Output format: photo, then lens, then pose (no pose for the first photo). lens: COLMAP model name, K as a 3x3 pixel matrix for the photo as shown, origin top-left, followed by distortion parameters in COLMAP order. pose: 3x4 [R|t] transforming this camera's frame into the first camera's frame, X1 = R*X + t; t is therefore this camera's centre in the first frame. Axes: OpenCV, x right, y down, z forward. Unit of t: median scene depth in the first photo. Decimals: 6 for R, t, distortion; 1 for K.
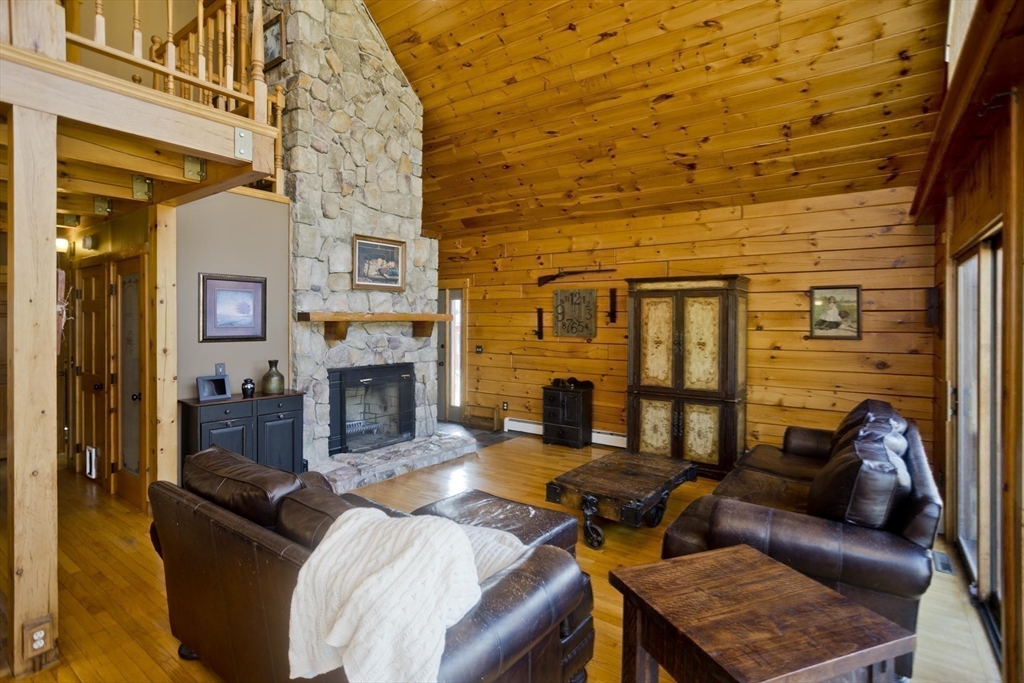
lens RADIAL K [[510.2, 0, 531.2], [0, 510.2, 319.4], [0, 0, 1]] dist [-0.022153, 0.007802]
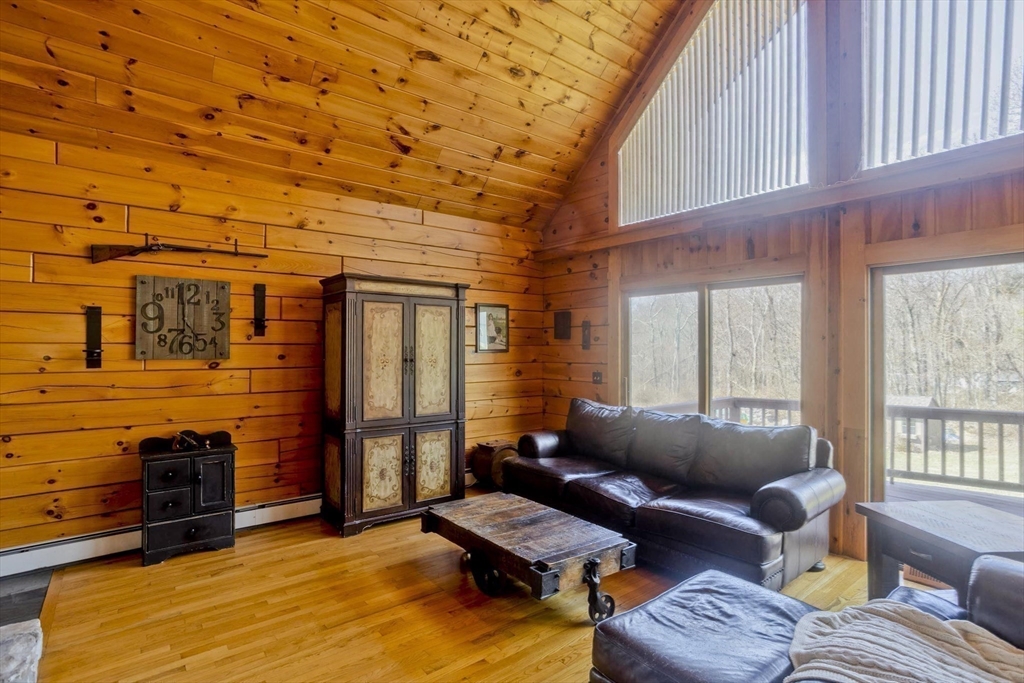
lens RADIAL K [[510.2, 0, 505.4], [0, 510.2, 337.3], [0, 0, 1]] dist [-0.022153, 0.007802]
pose [[0.307145, 0.010020, 0.951610, -0.389053], [-0.003332, 0.999950, -0.009454, 0.014116], [-0.951657, -0.000267, 0.307163, 0.534126]]
